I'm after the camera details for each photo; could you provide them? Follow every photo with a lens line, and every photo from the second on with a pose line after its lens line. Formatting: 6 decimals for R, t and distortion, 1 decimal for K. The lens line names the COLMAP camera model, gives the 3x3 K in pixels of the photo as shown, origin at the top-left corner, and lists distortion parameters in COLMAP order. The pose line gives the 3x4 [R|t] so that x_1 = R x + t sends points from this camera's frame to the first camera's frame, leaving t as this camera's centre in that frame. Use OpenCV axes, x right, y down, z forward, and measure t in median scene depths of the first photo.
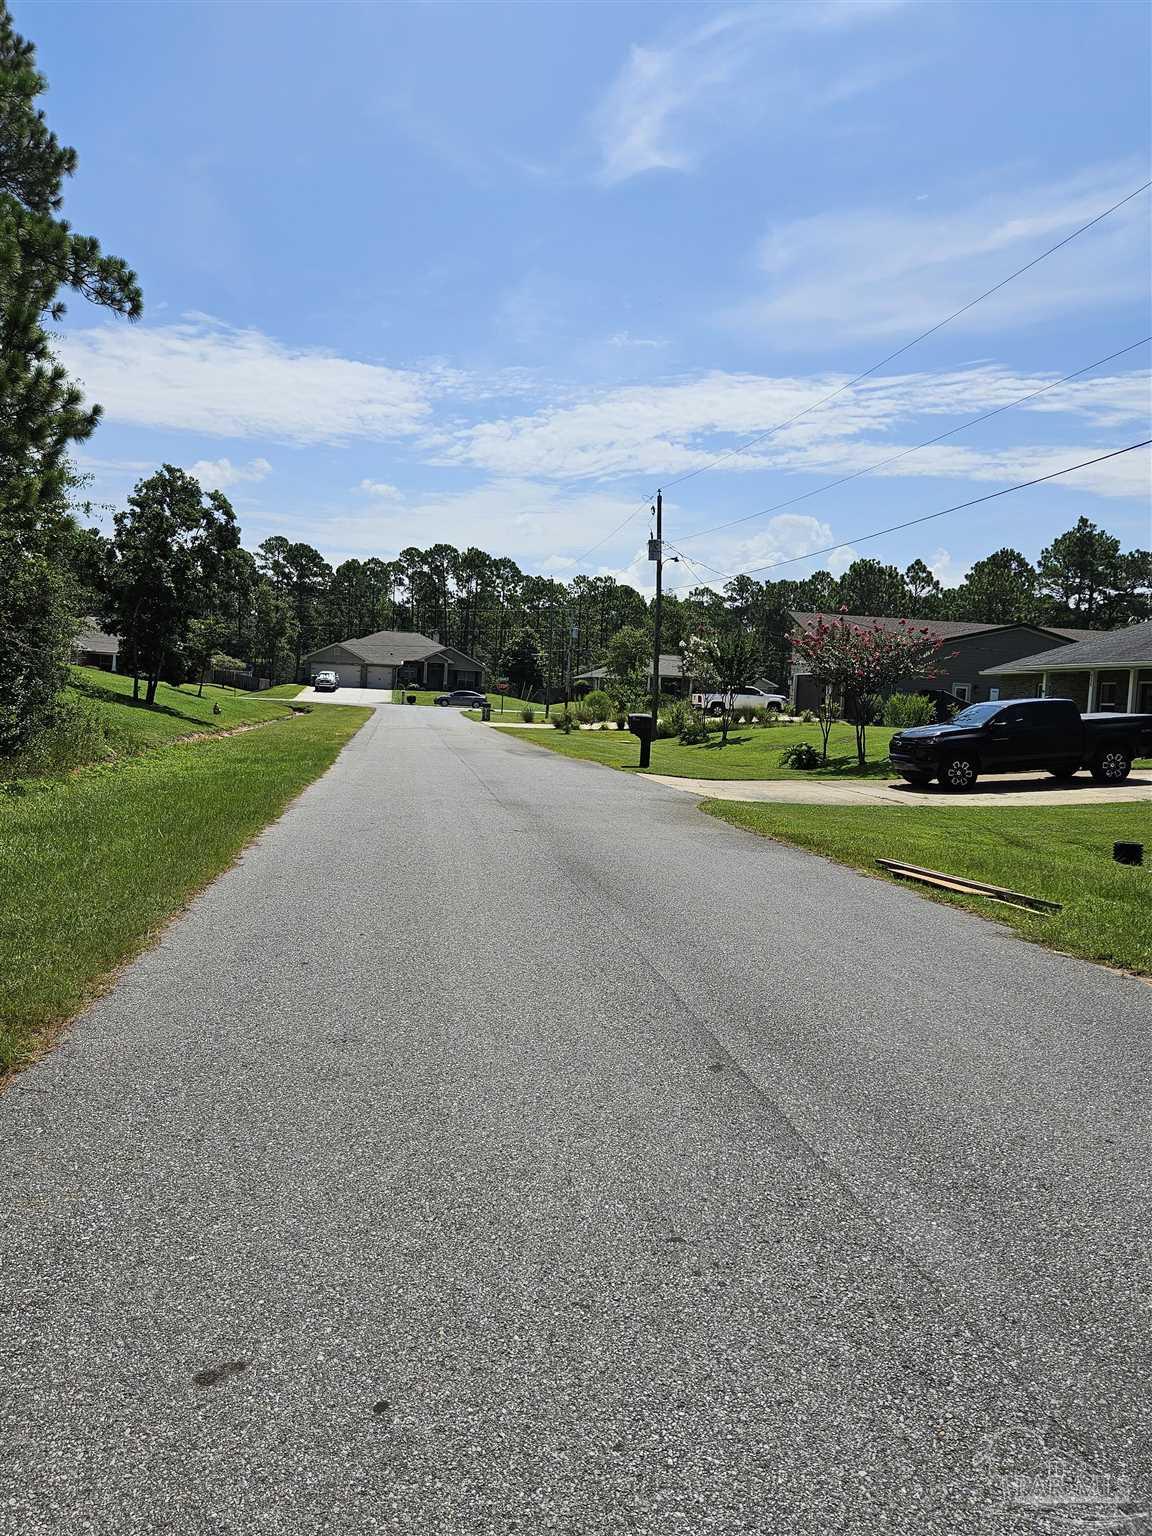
lens RADIAL K [[1074.3, 0, 575.1], [0, 1074.3, 768.9], [0, 0, 1]] dist [0.003737, 0.000769]
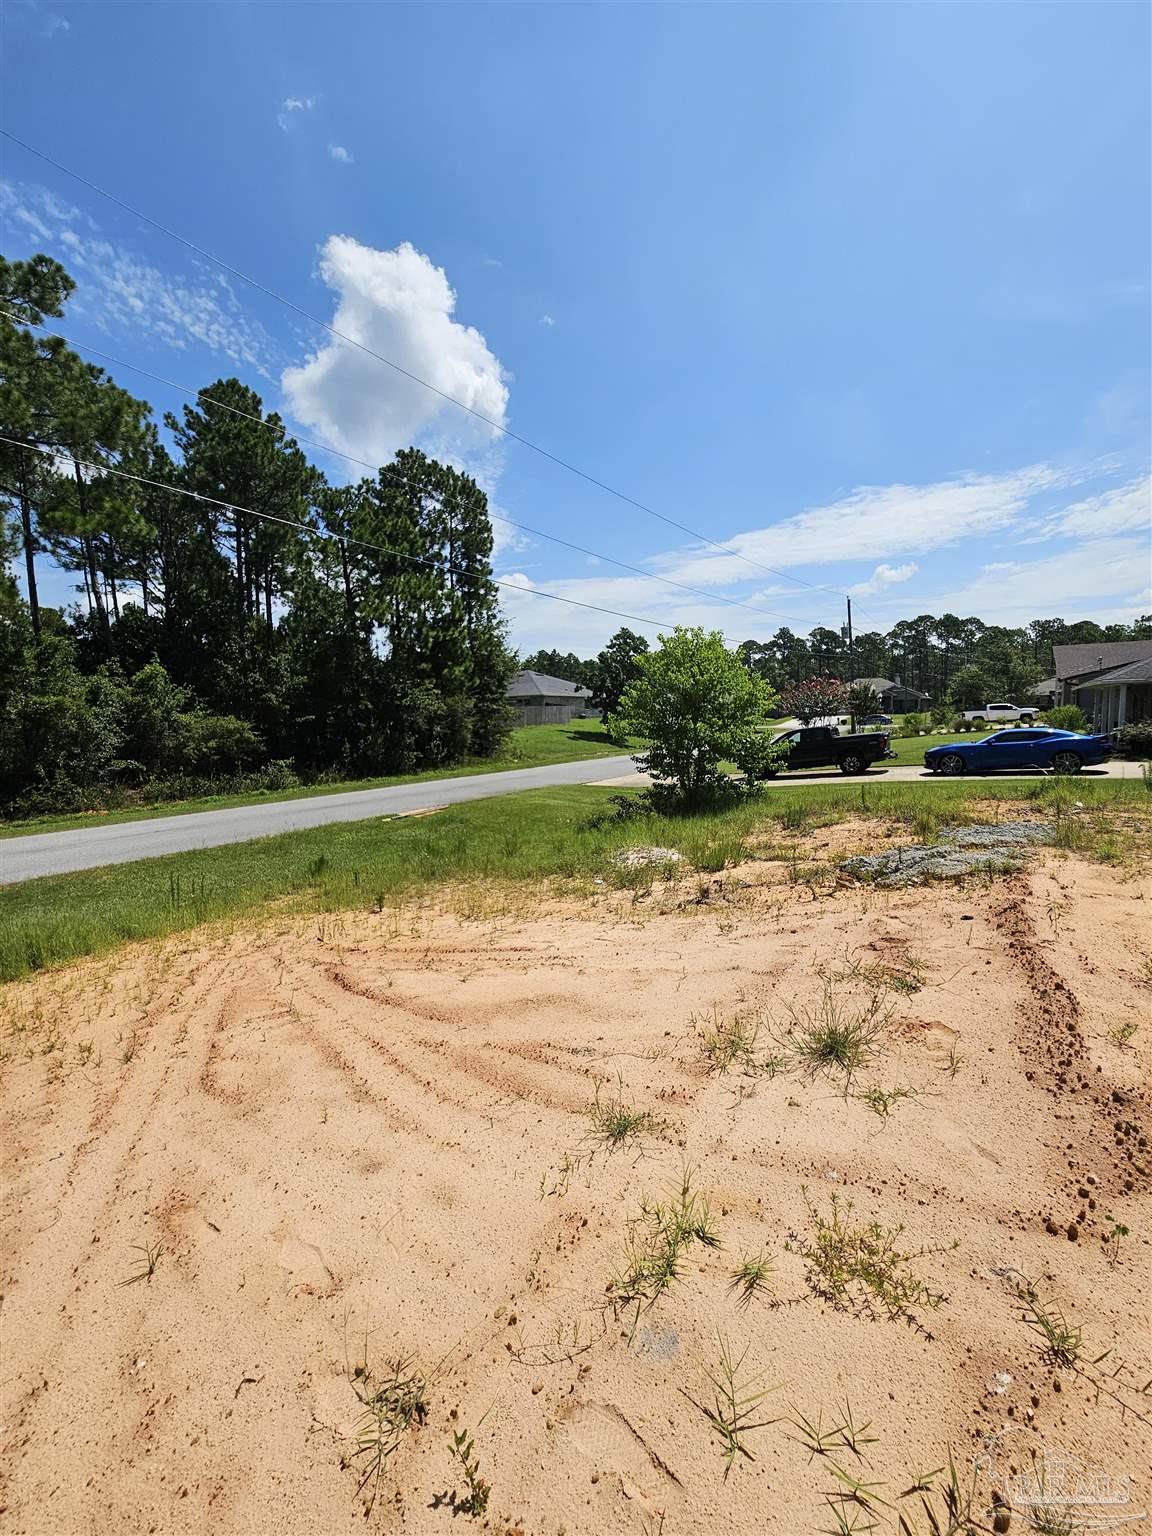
lens RADIAL K [[617.6, 0, 586.0], [0, 617.6, 773.1], [0, 0, 1]] dist [-0.008386, 0.002520]
pose [[0.729453, 0.000101, -0.684031, 0.130675], [0.014444, 0.999775, 0.015551, -0.001370], [0.683878, -0.021224, 0.729287, 0.007049]]
